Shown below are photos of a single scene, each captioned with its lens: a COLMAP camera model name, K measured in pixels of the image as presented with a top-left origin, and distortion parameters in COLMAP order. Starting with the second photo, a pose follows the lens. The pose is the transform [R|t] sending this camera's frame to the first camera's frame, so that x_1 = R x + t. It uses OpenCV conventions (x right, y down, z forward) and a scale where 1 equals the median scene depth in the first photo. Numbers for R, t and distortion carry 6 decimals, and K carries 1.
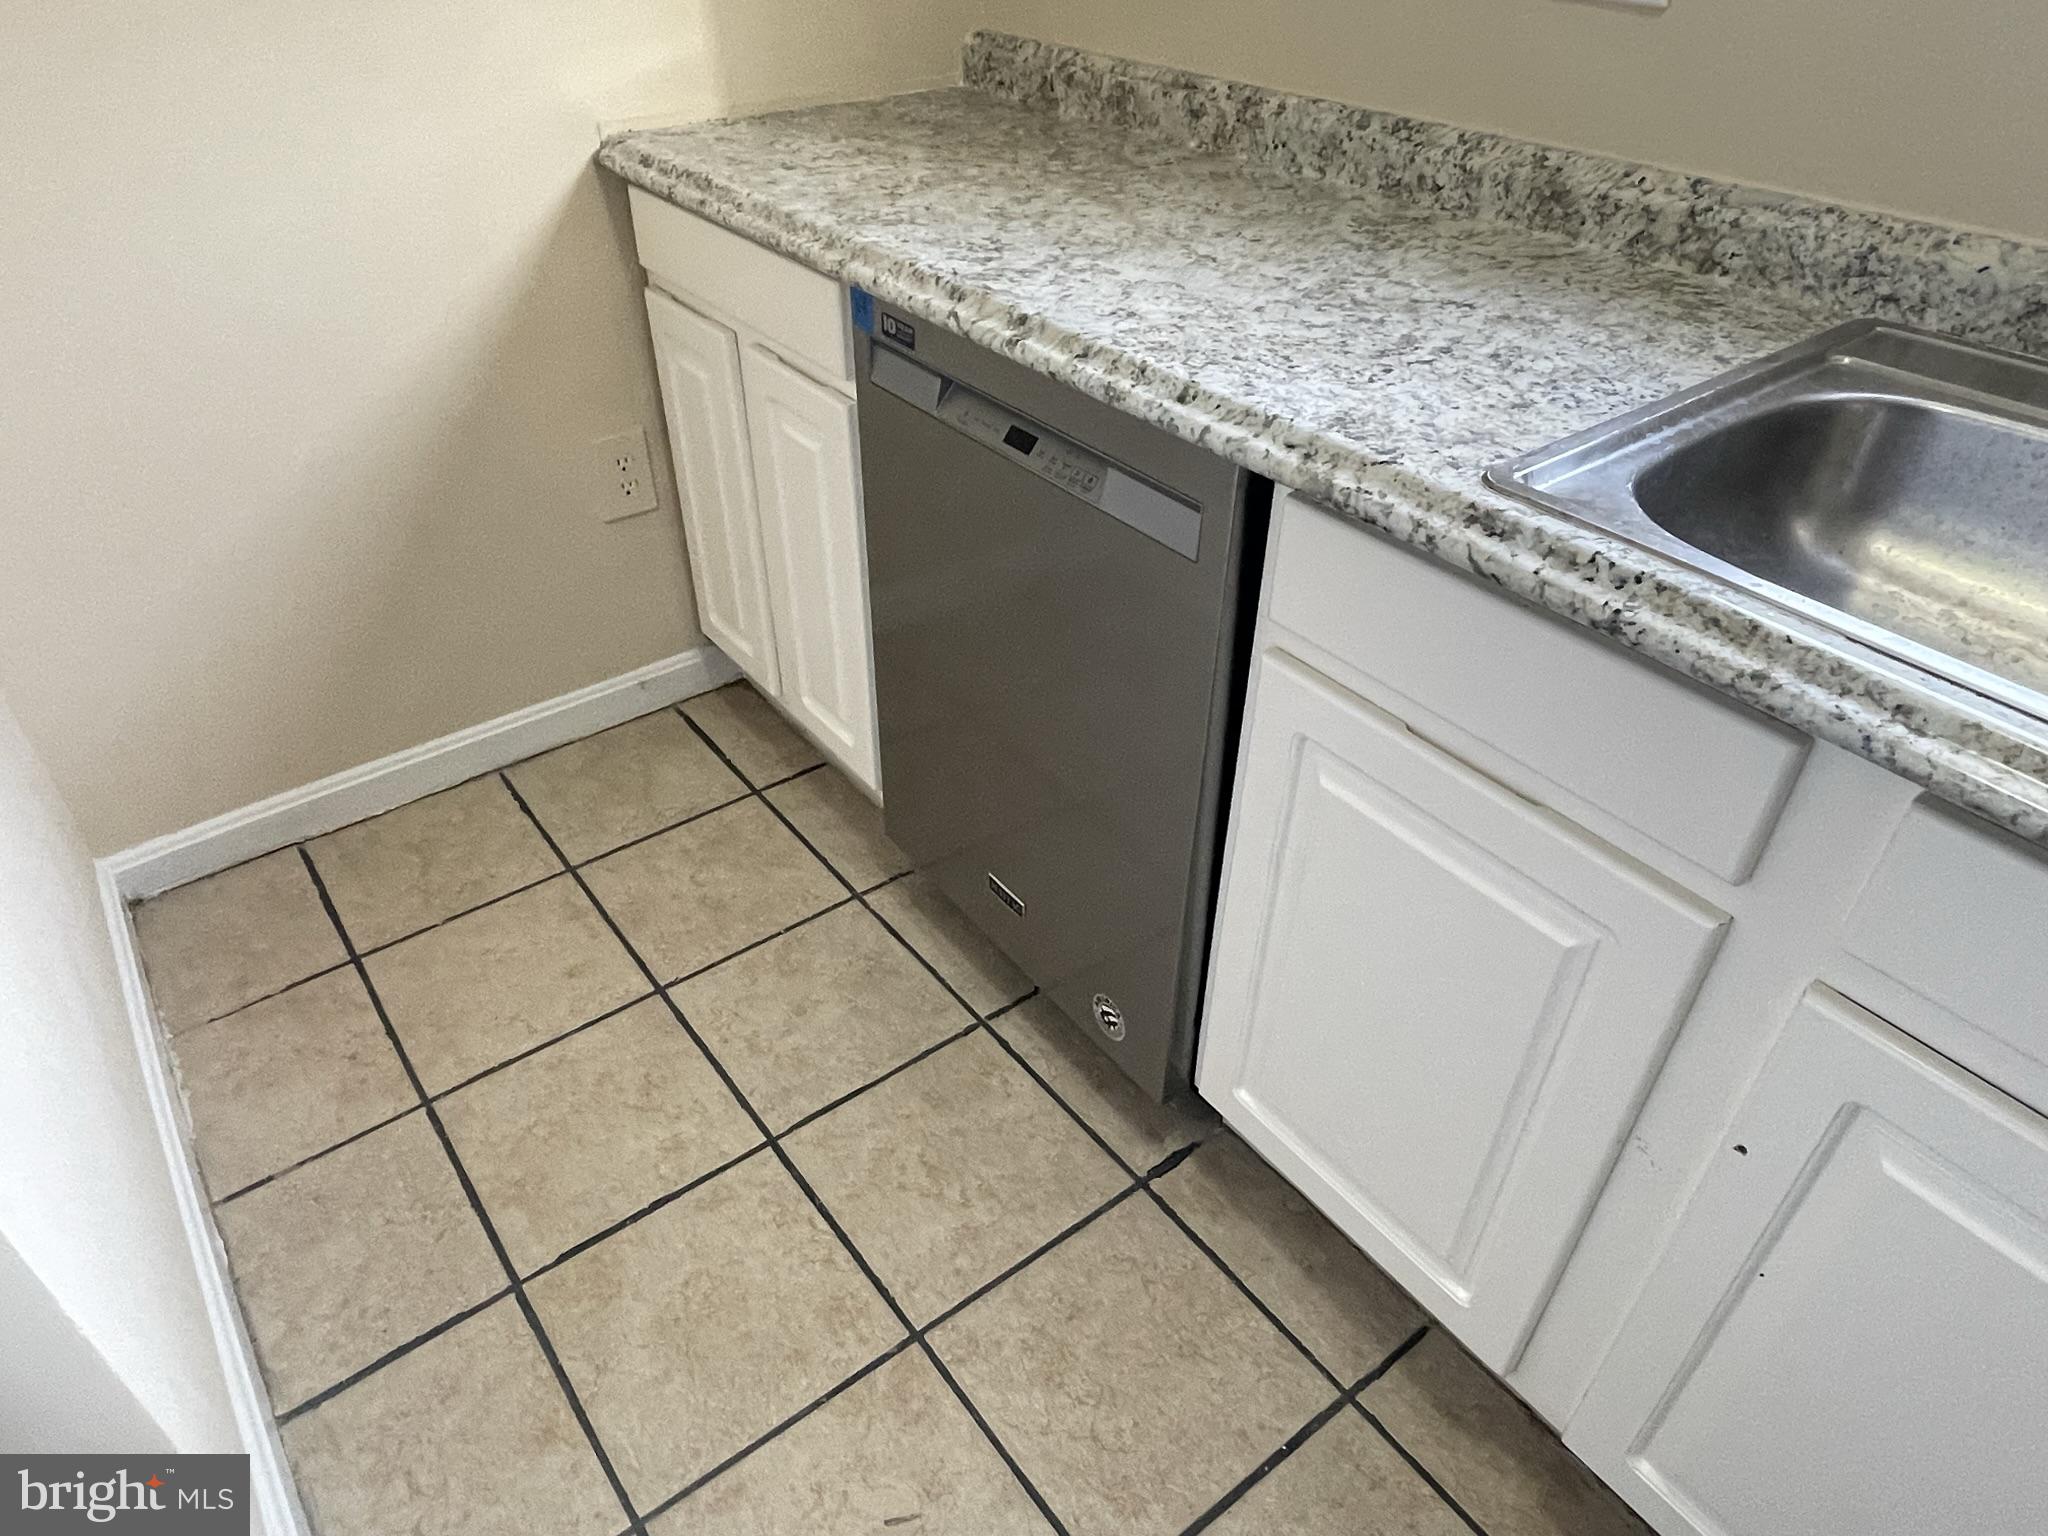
lens RADIAL K [[1296.0, 0, 1012.3], [0, 1296.0, 797.1], [0, 0, 1]] dist [-0.002350, -0.008002]
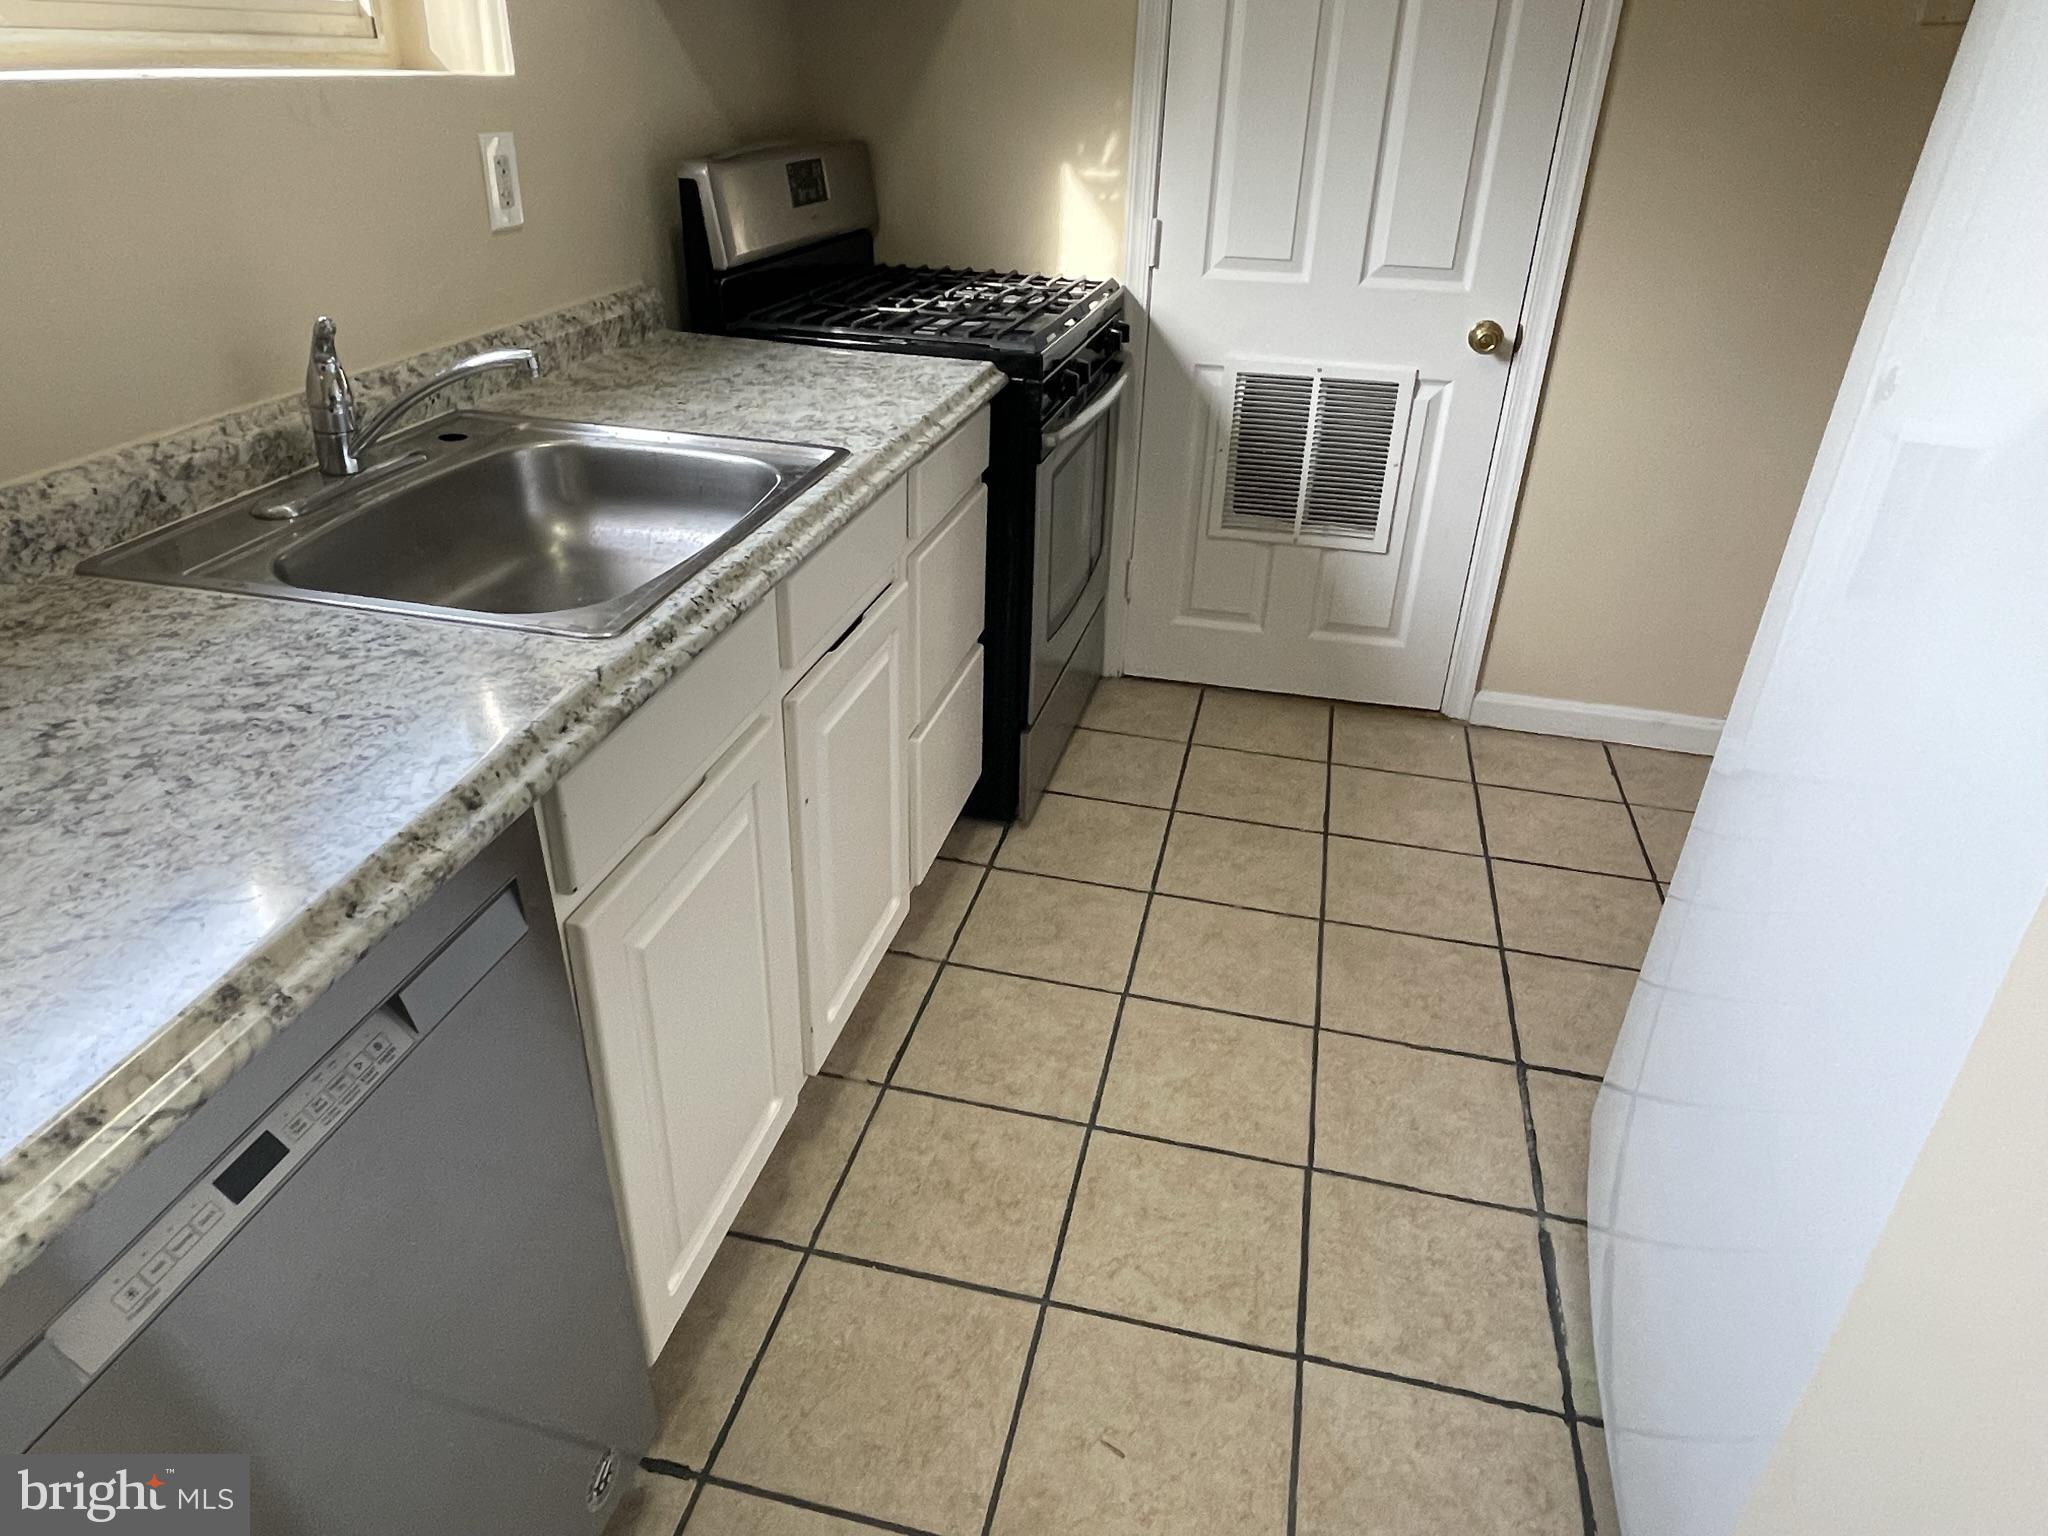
lens RADIAL K [[1288.5, 0, 1028.4], [0, 1288.5, 754.7], [0, 0, 1]] dist [-0.004527, -0.003073]
pose [[-0.639838, -0.393023, 0.660409, -0.555117], [0.448102, 0.507344, 0.736075, -0.658693], [-0.624349, 0.766899, -0.148503, 0.715082]]
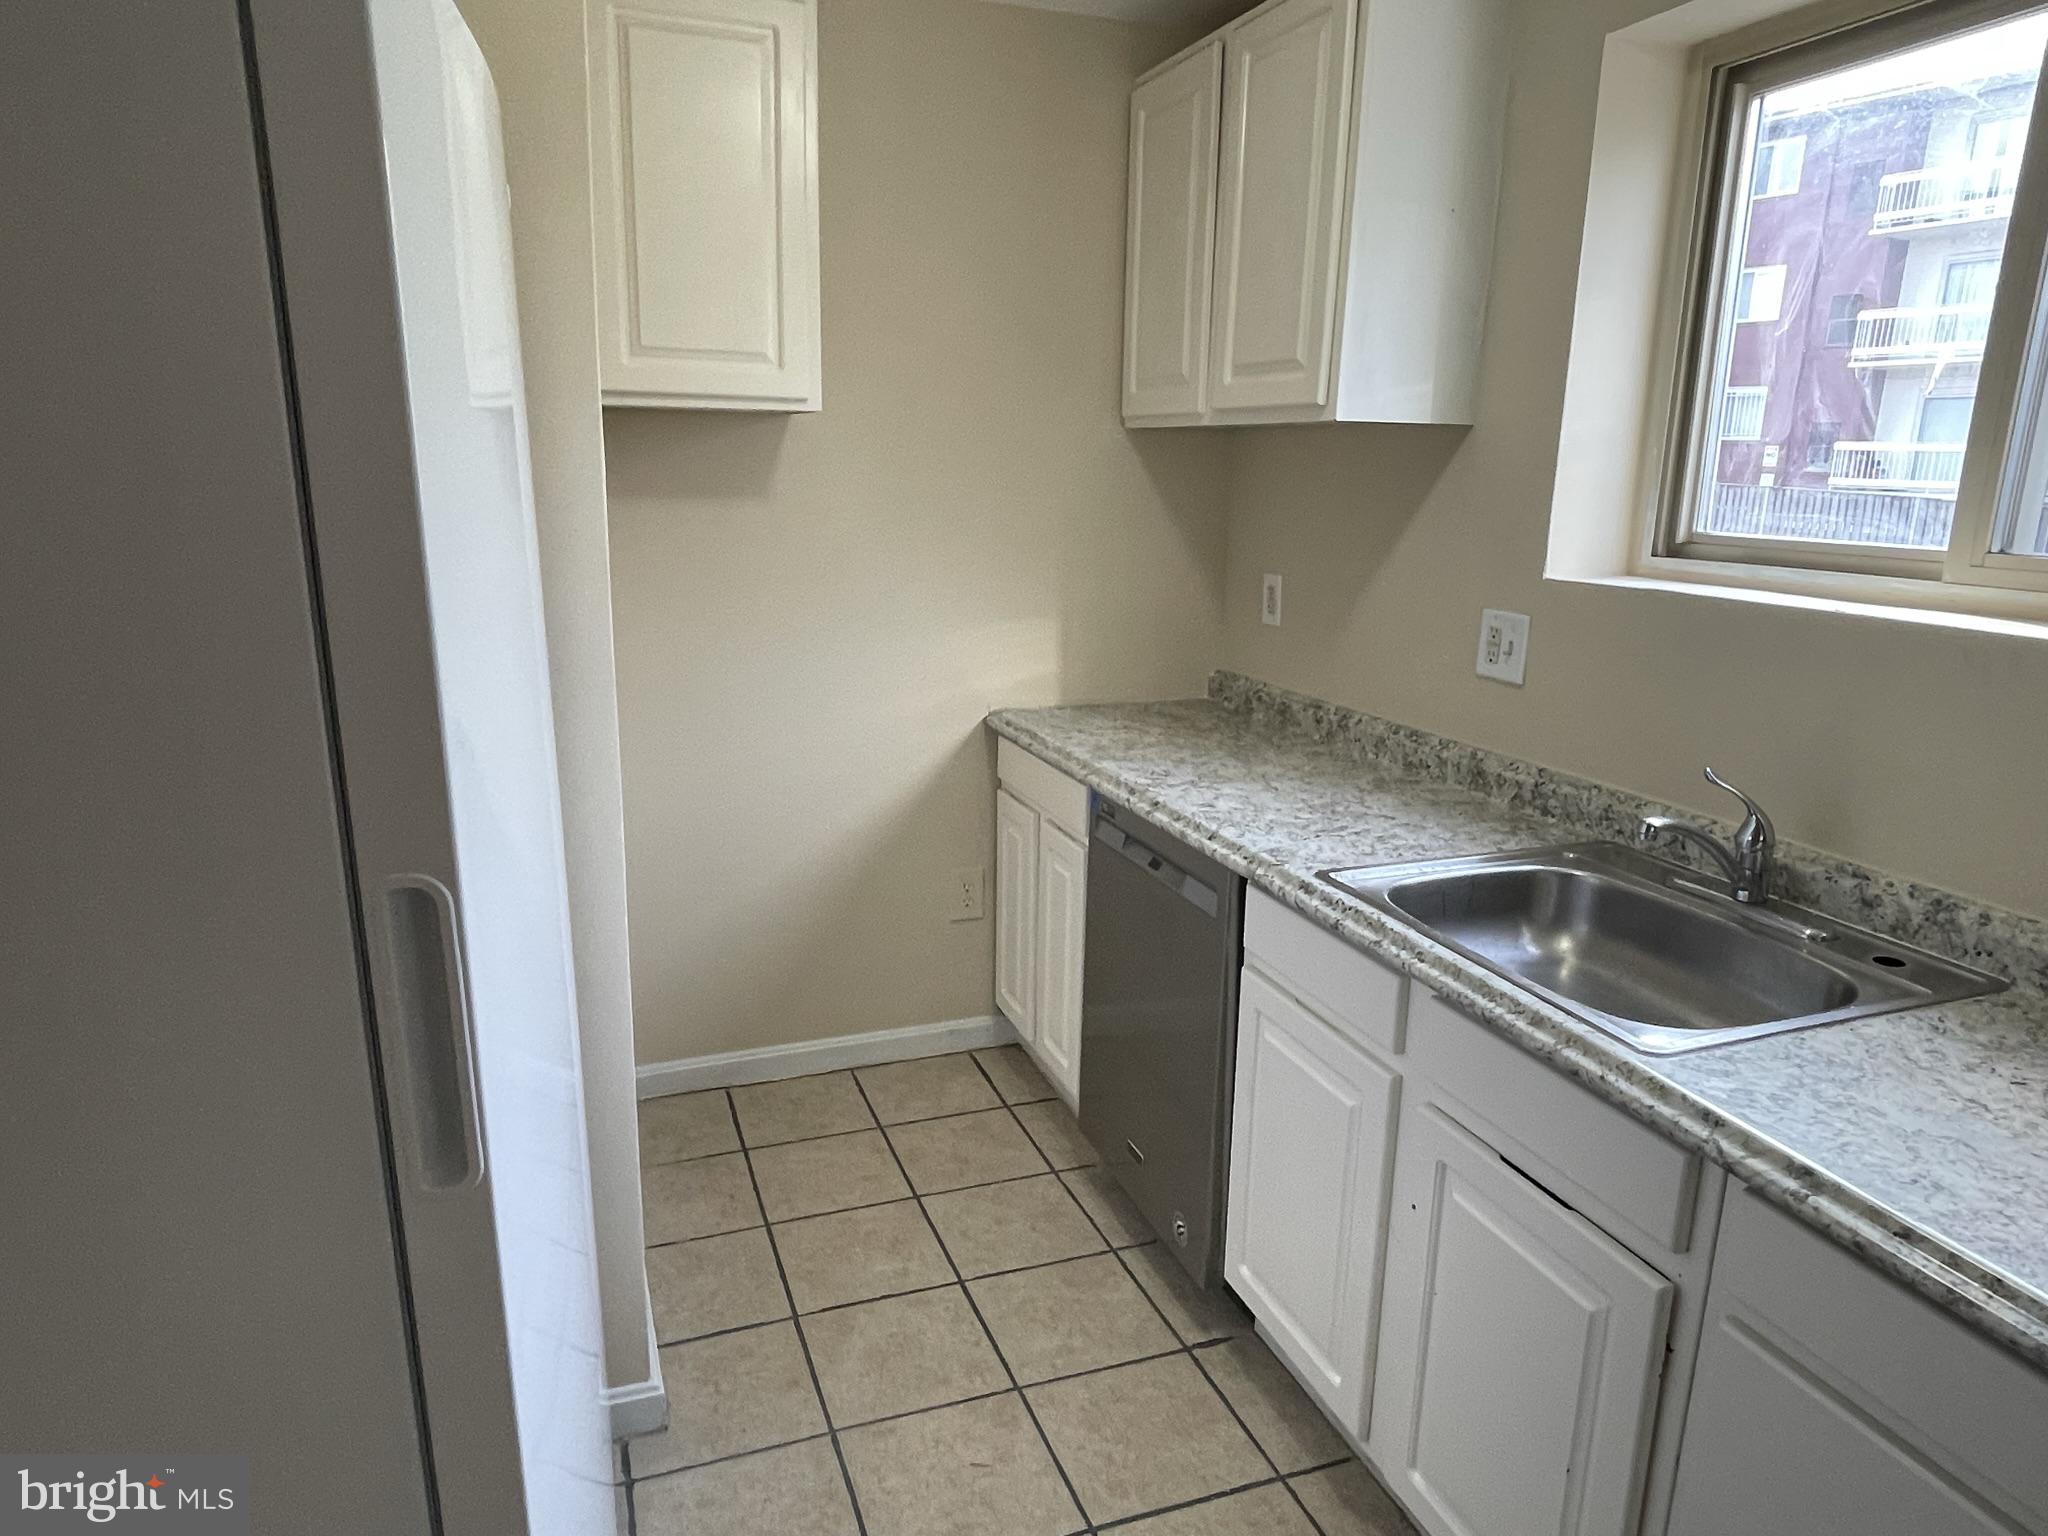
lens RADIAL K [[1292.6, 0, 994.9], [0, 1292.6, 781.2], [0, 0, 1]] dist [0.003682, -0.030654]
pose [[0.950662, 0.081924, -0.299217, 0.343712], [-0.198535, 0.901790, -0.383872, 0.394395], [0.238383, 0.424338, 0.873562, -0.777211]]
